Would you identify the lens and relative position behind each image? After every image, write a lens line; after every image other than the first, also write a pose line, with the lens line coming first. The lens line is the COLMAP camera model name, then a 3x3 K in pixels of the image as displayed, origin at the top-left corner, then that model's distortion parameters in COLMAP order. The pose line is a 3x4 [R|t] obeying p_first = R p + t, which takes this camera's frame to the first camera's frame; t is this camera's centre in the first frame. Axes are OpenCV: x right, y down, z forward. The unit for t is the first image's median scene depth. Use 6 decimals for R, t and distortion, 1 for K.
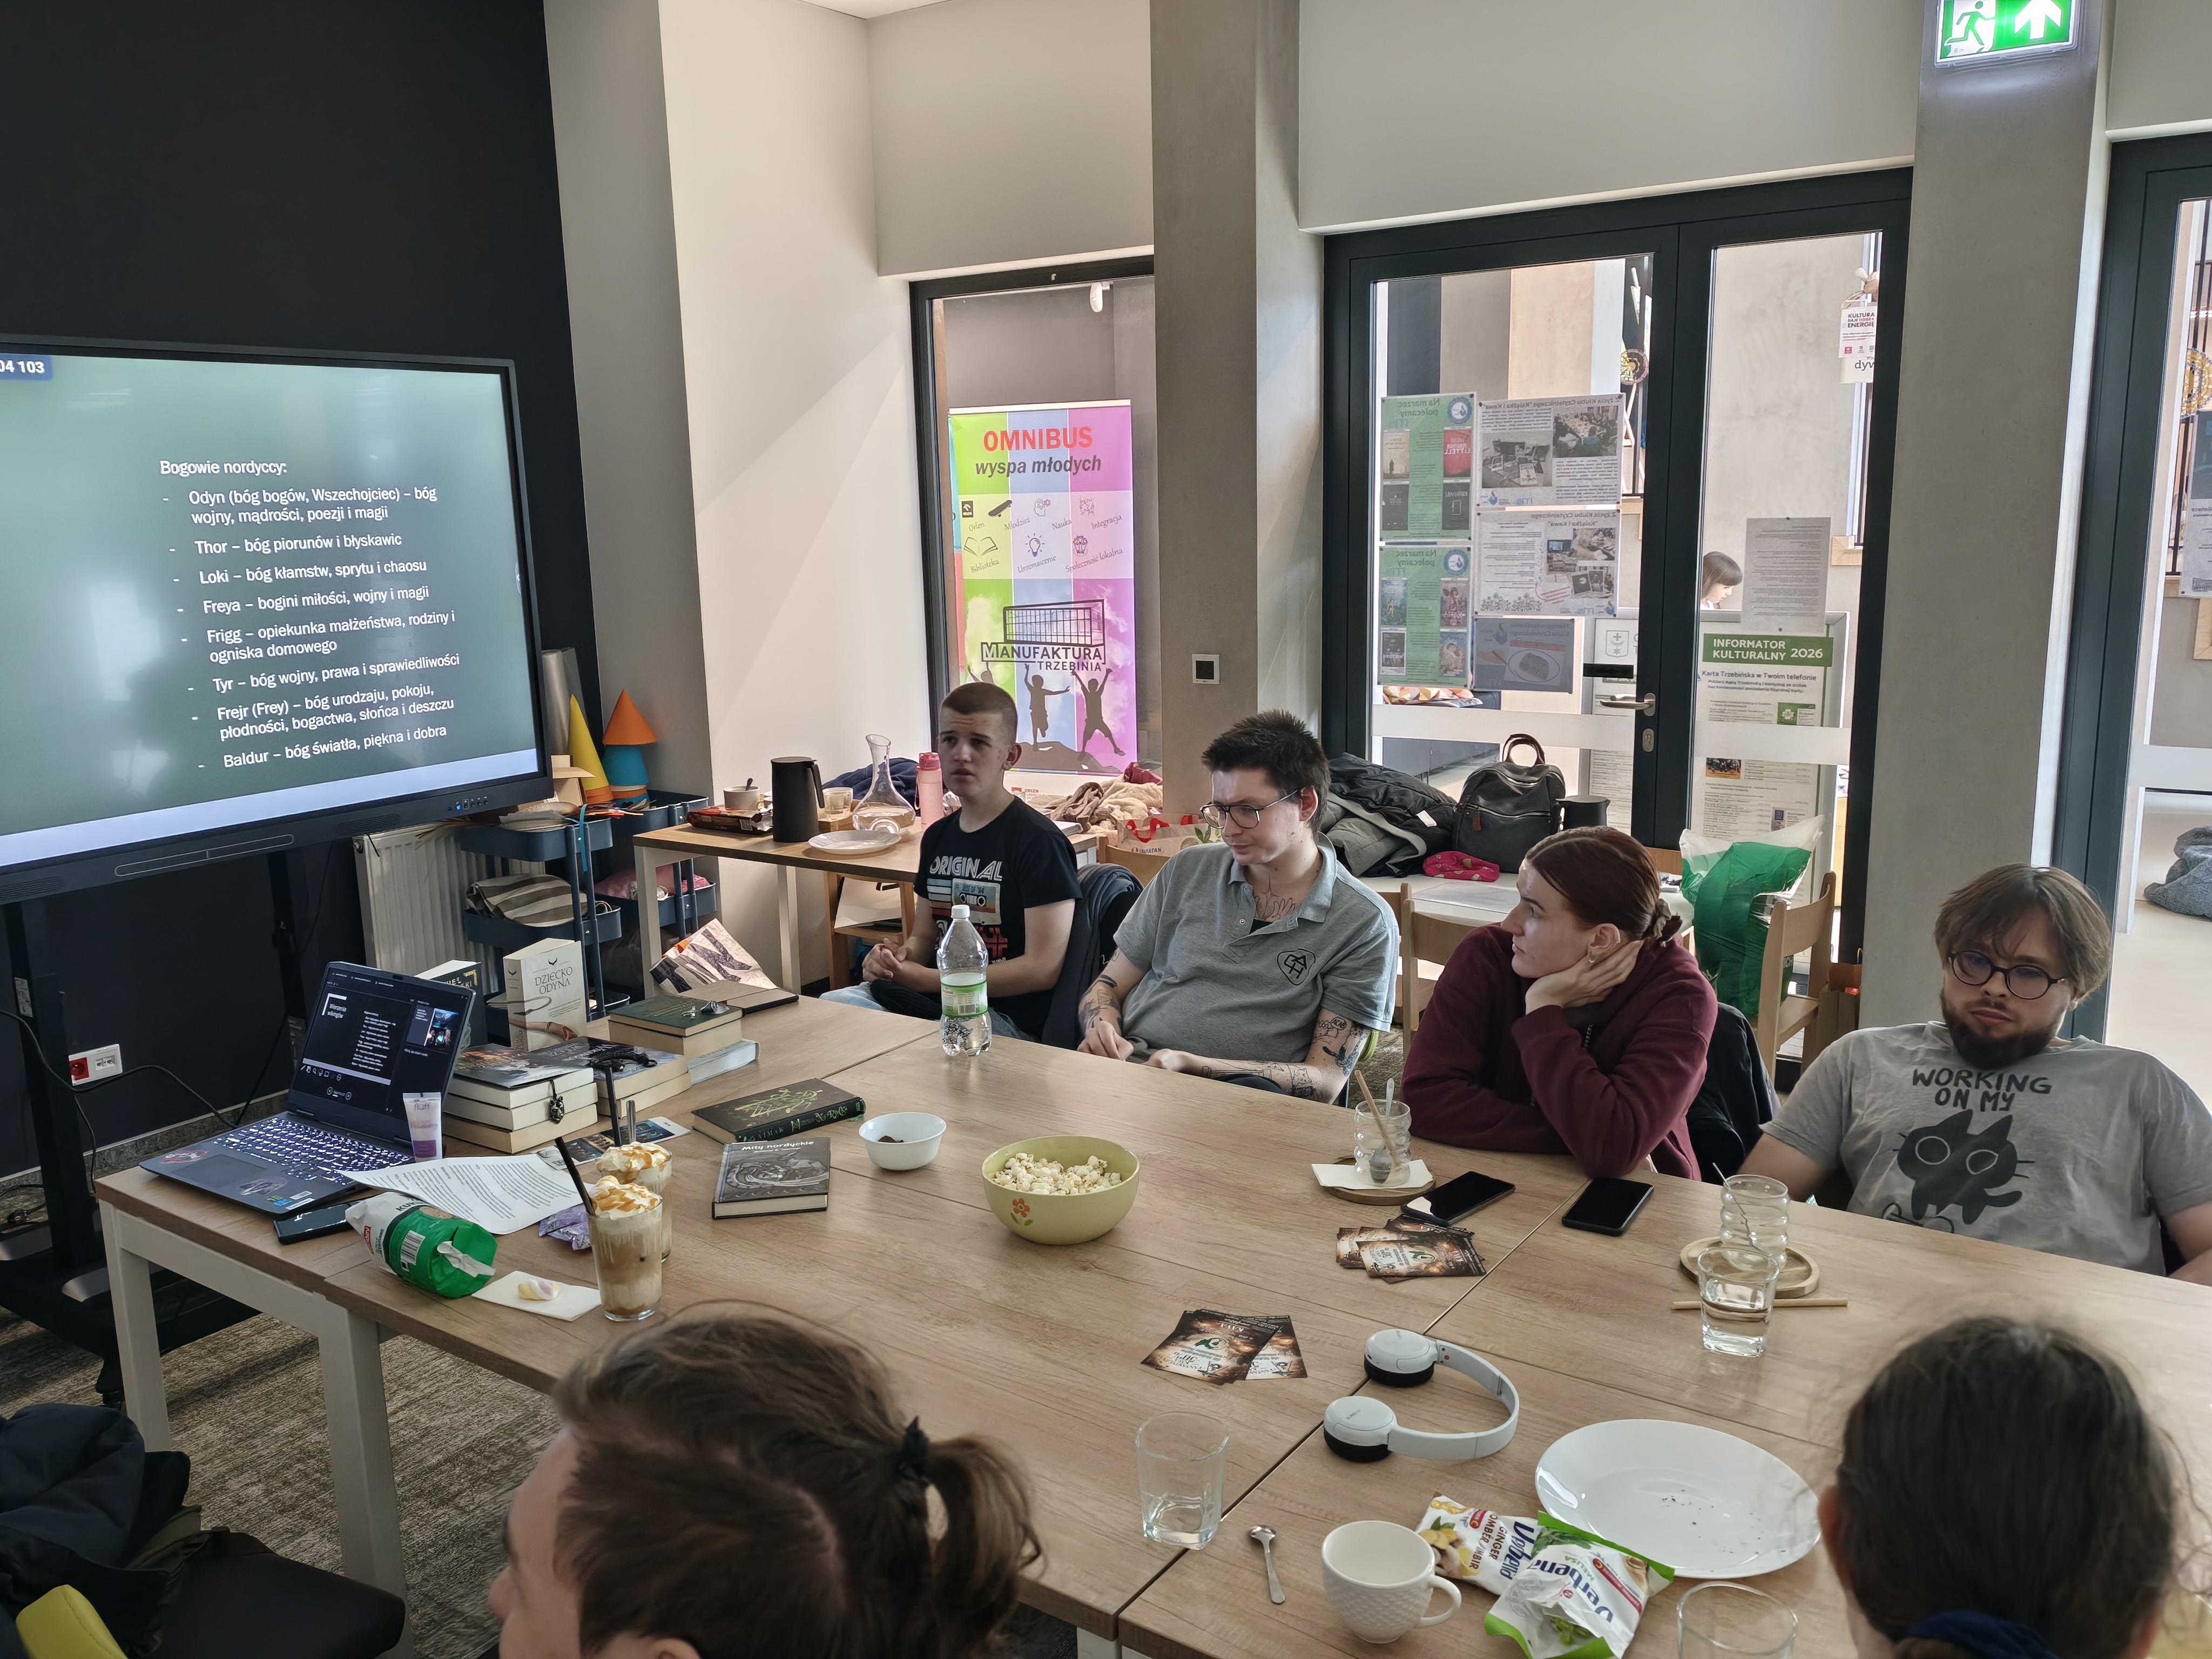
lens RADIAL K [[1735.1, 0, 1105.7], [0, 1735.1, 810.8], [0, 0, 1]] dist [0.028257, -0.011572]
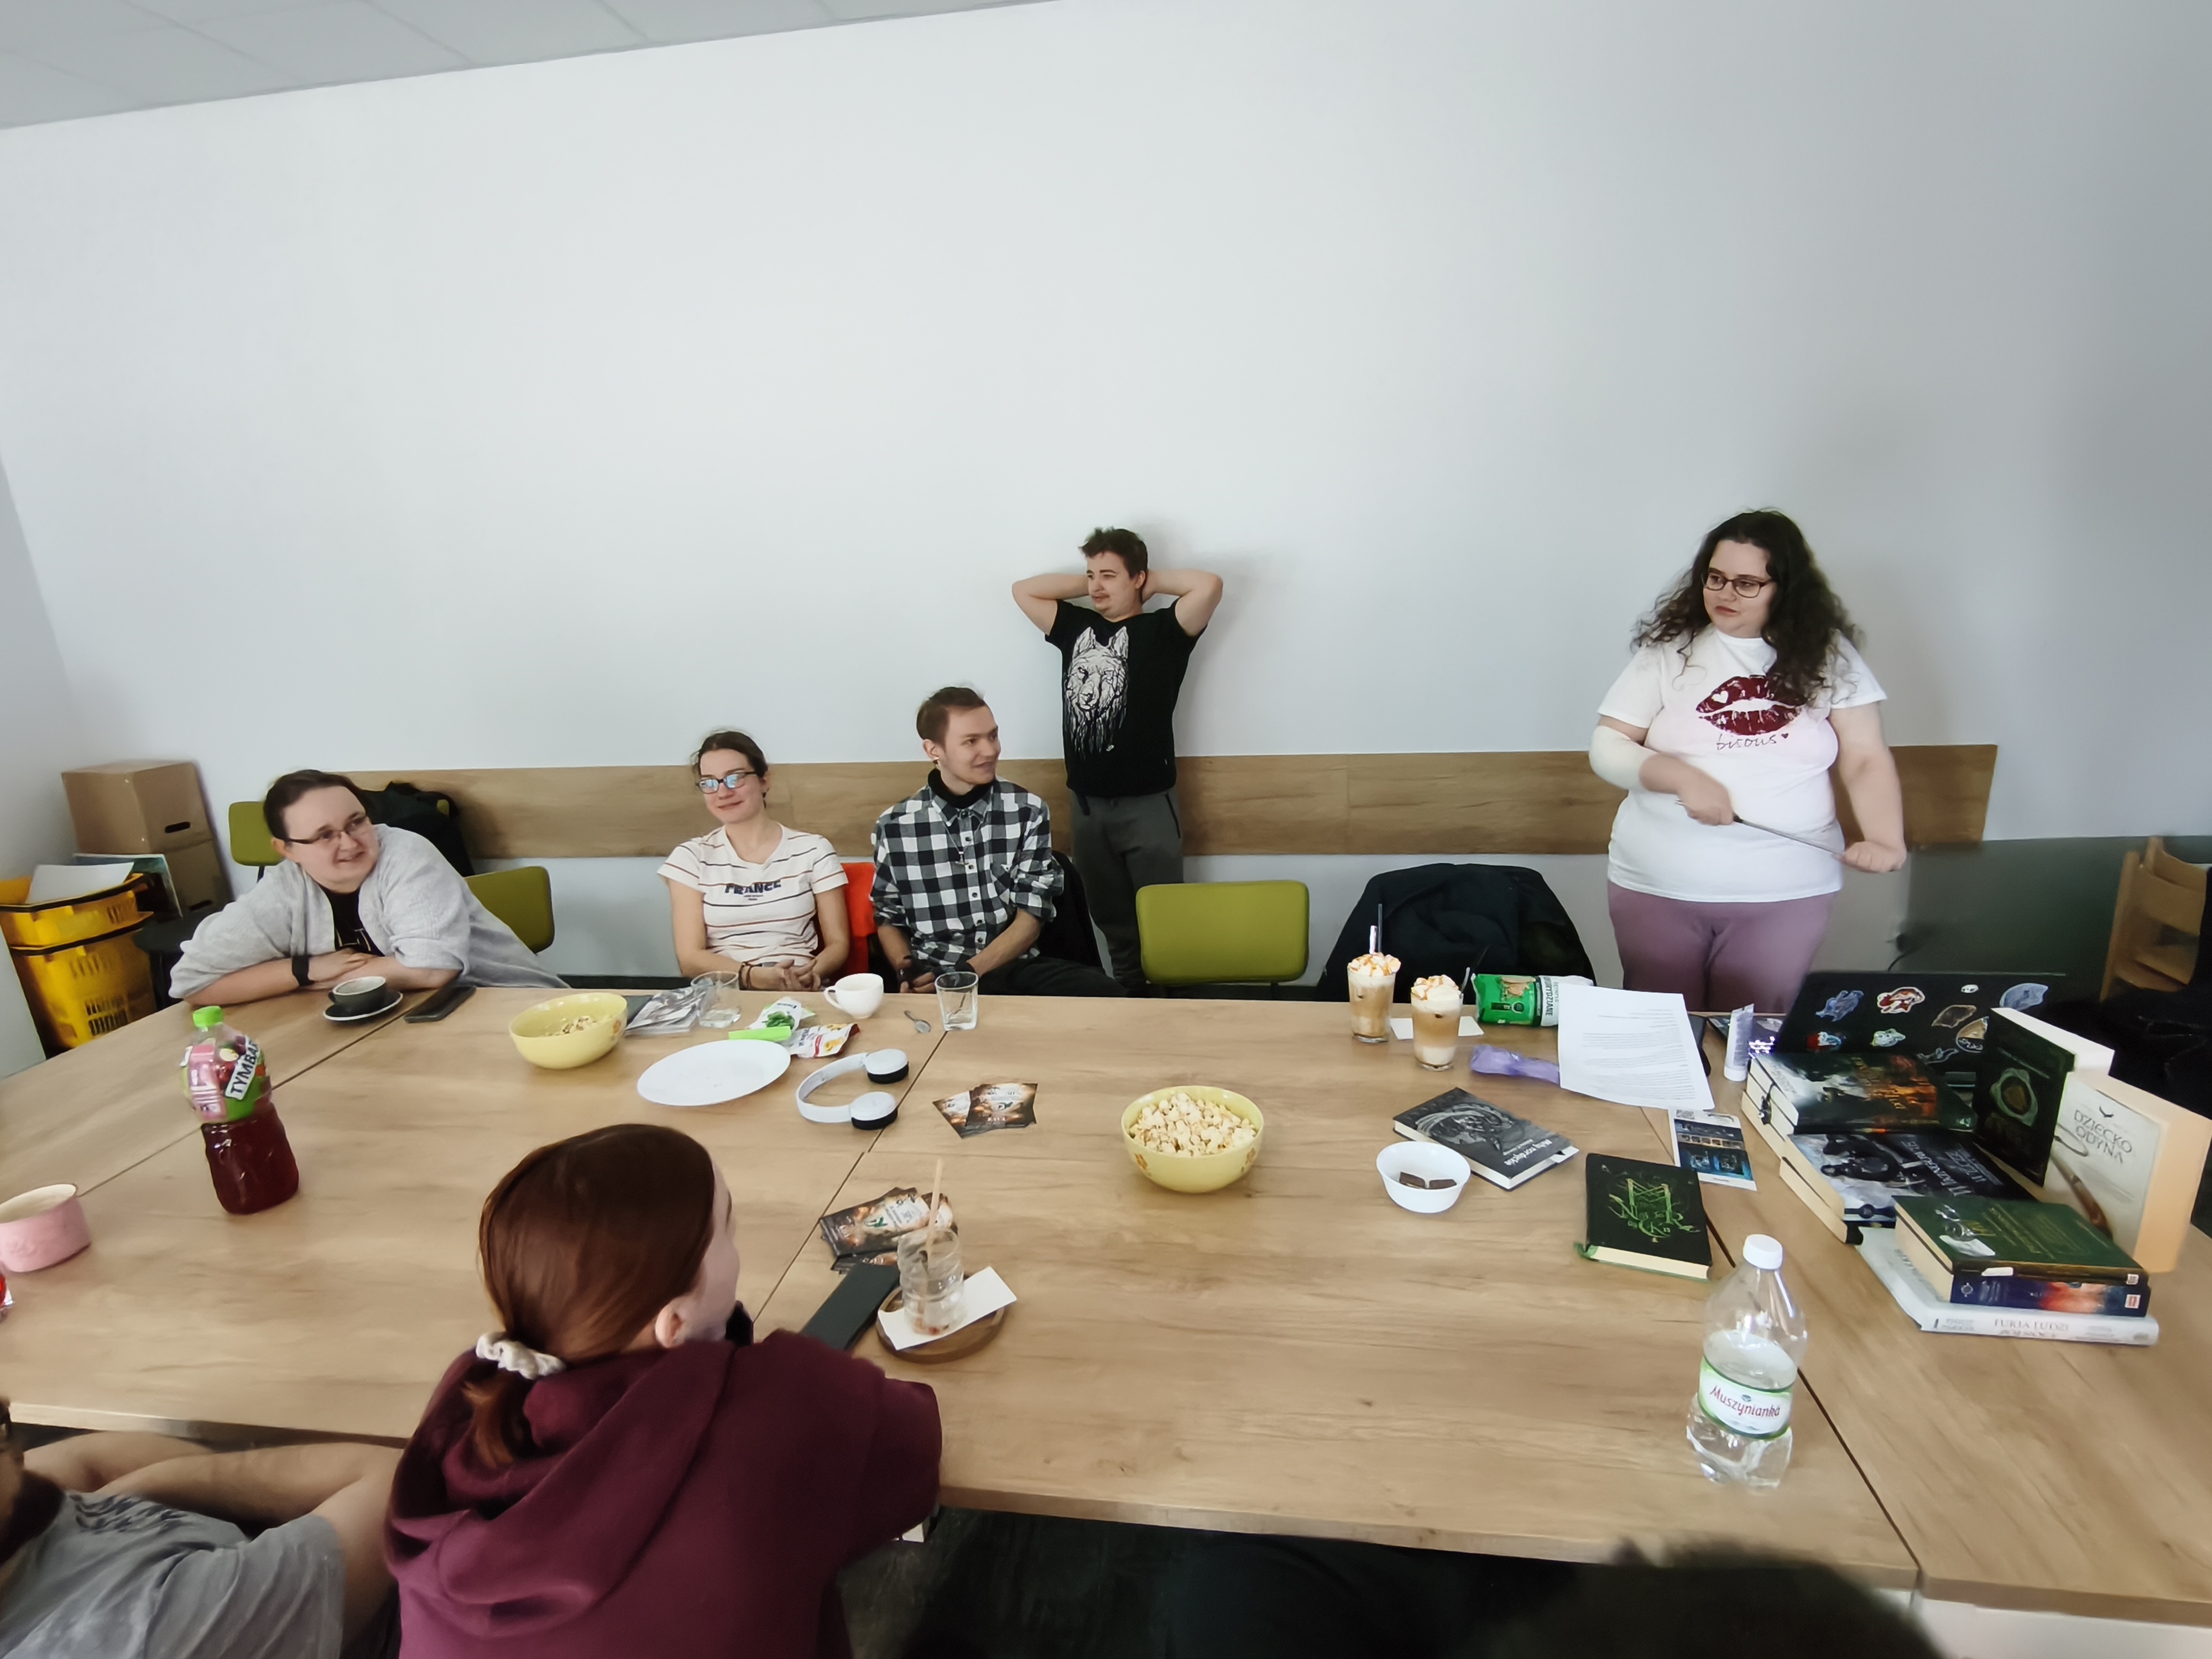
lens RADIAL K [[1084.6, 0, 1125.5], [0, 1084.6, 831.4], [0, 0, 1]] dist [-0.003667, 0.001892]
pose [[-0.881111, 0.179146, -0.437665, 0.176925], [-0.027531, 0.904471, 0.425646, -0.161978], [0.472108, 0.387090, -0.792007, 0.901038]]
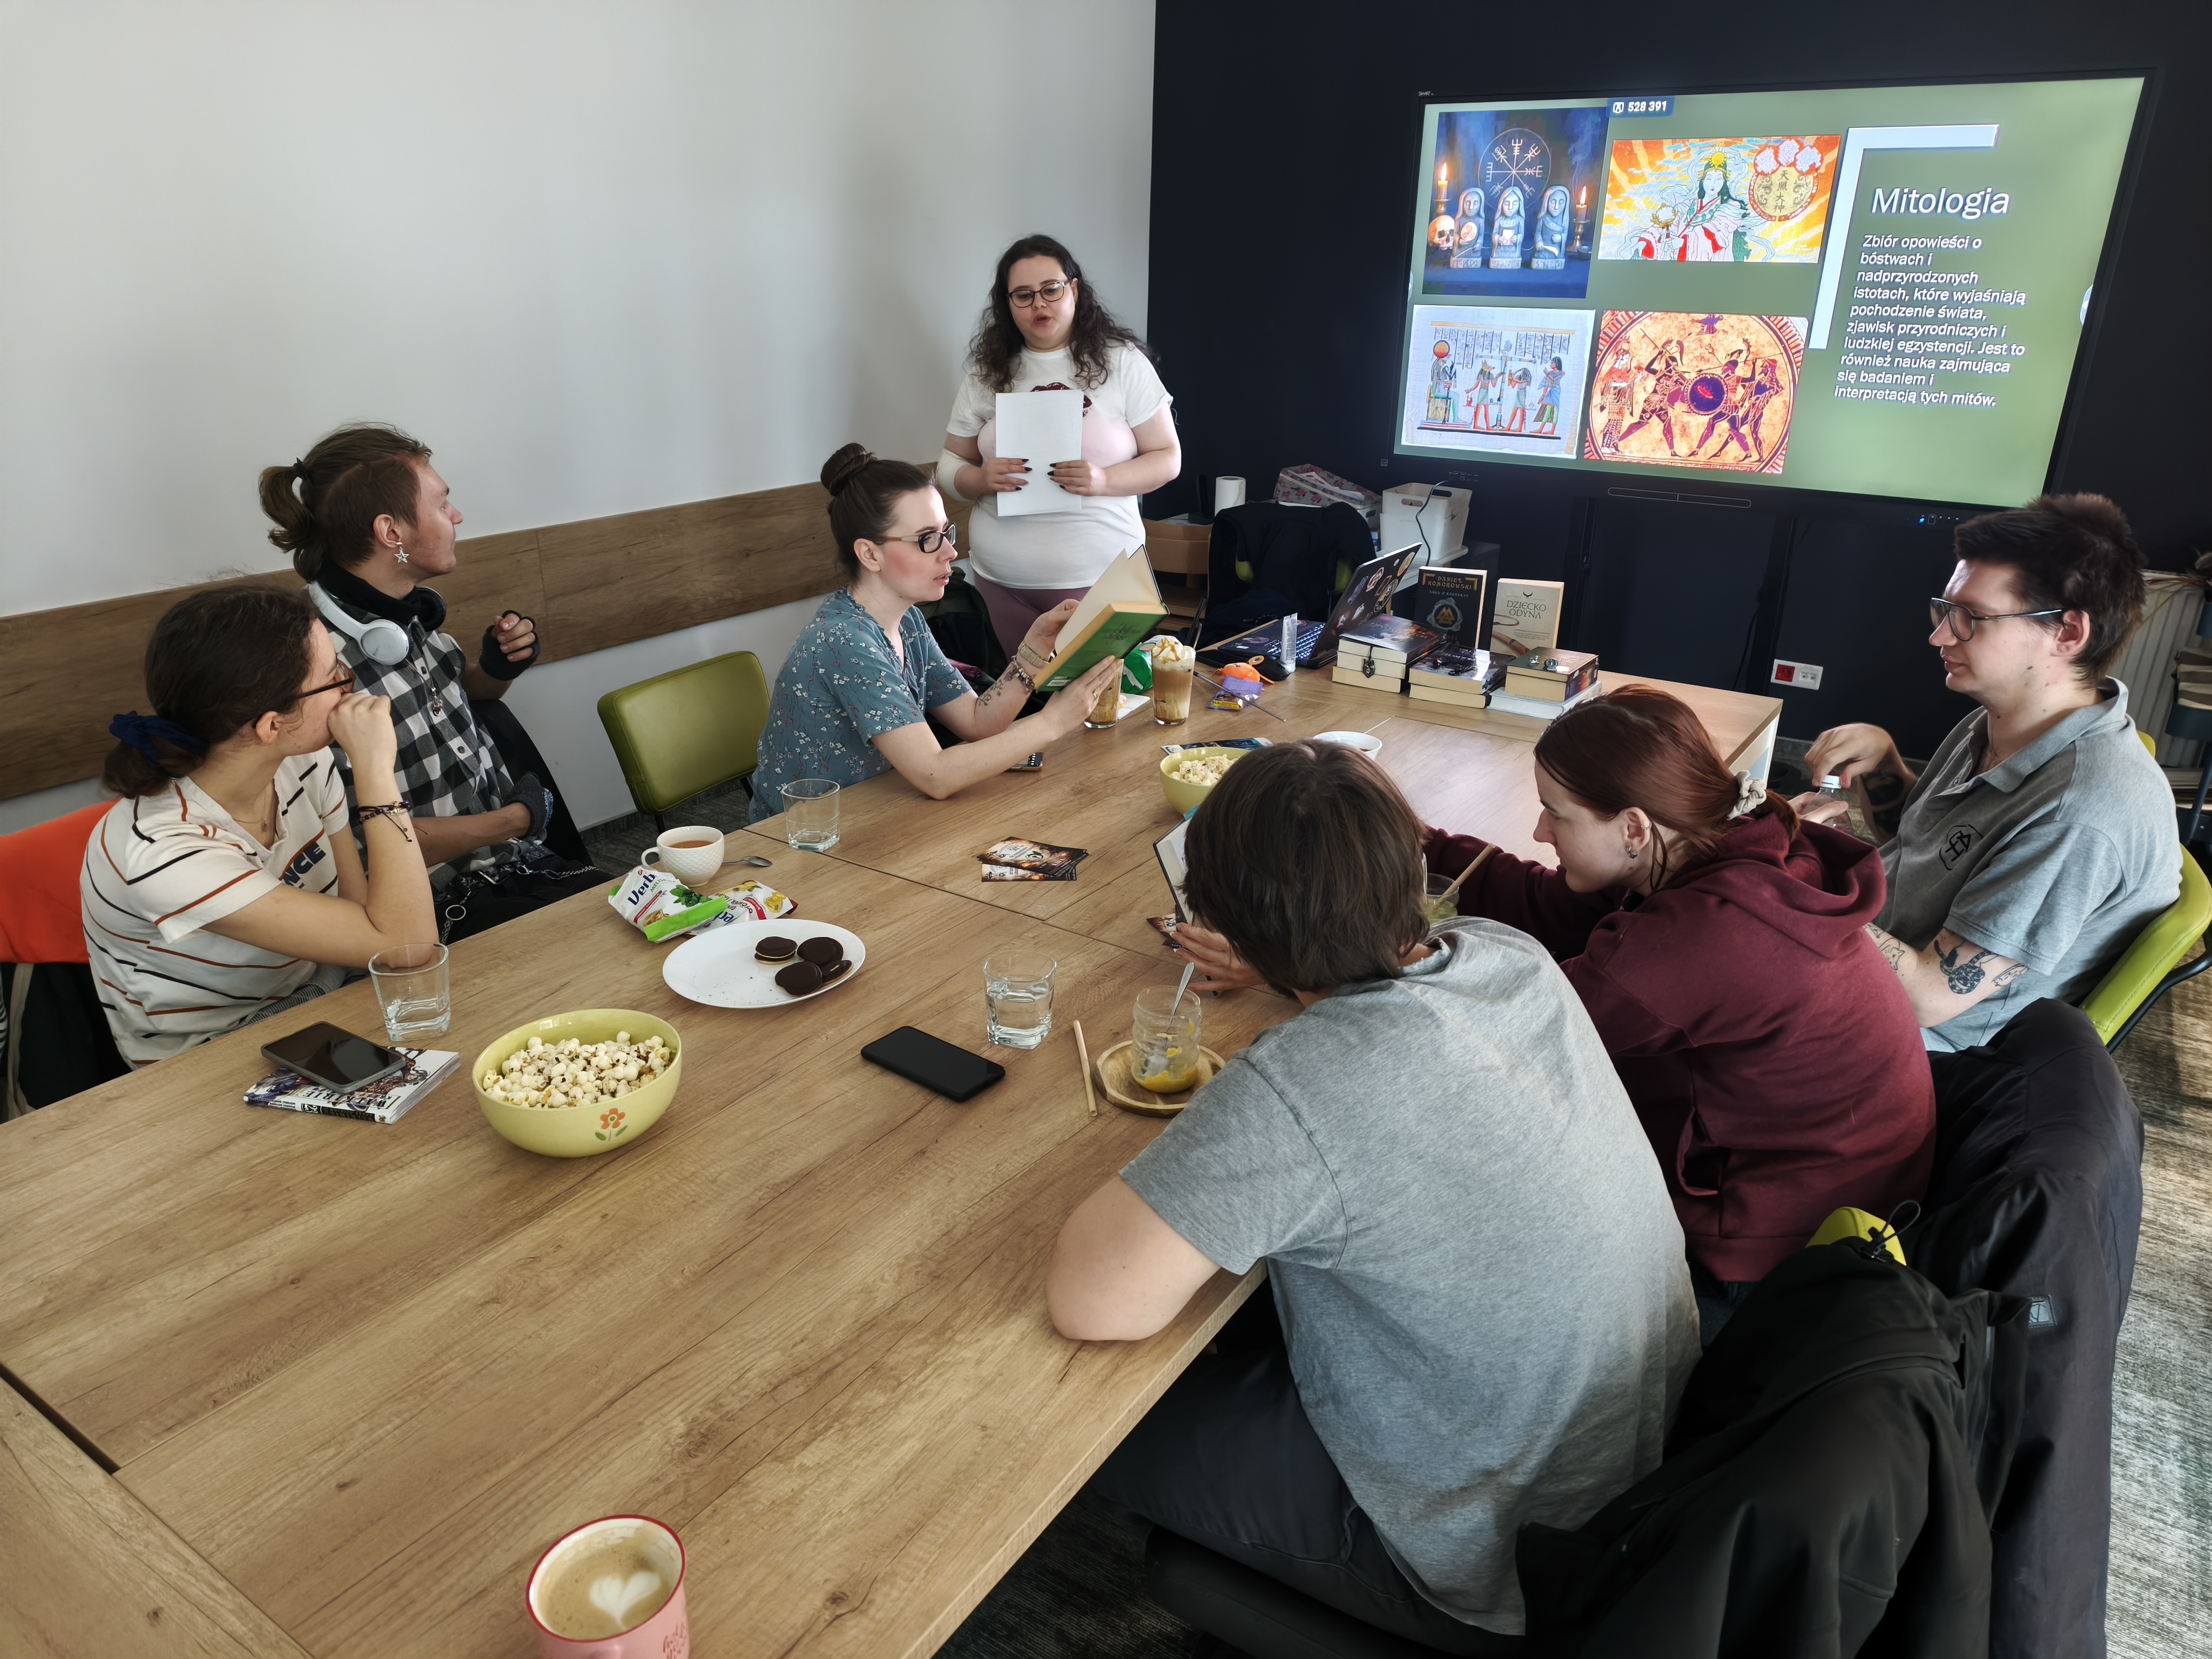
lens RADIAL K [[1476.9, 0, 1114.9], [0, 1476.9, 844.0], [0, 0, 1]] dist [0.029824, -0.030643]
pose [[0.027507, 0.400601, -0.915840, 0.600960], [-0.198440, 0.900140, 0.387774, -0.089431], [0.979727, 0.171072, 0.104256, 0.498906]]
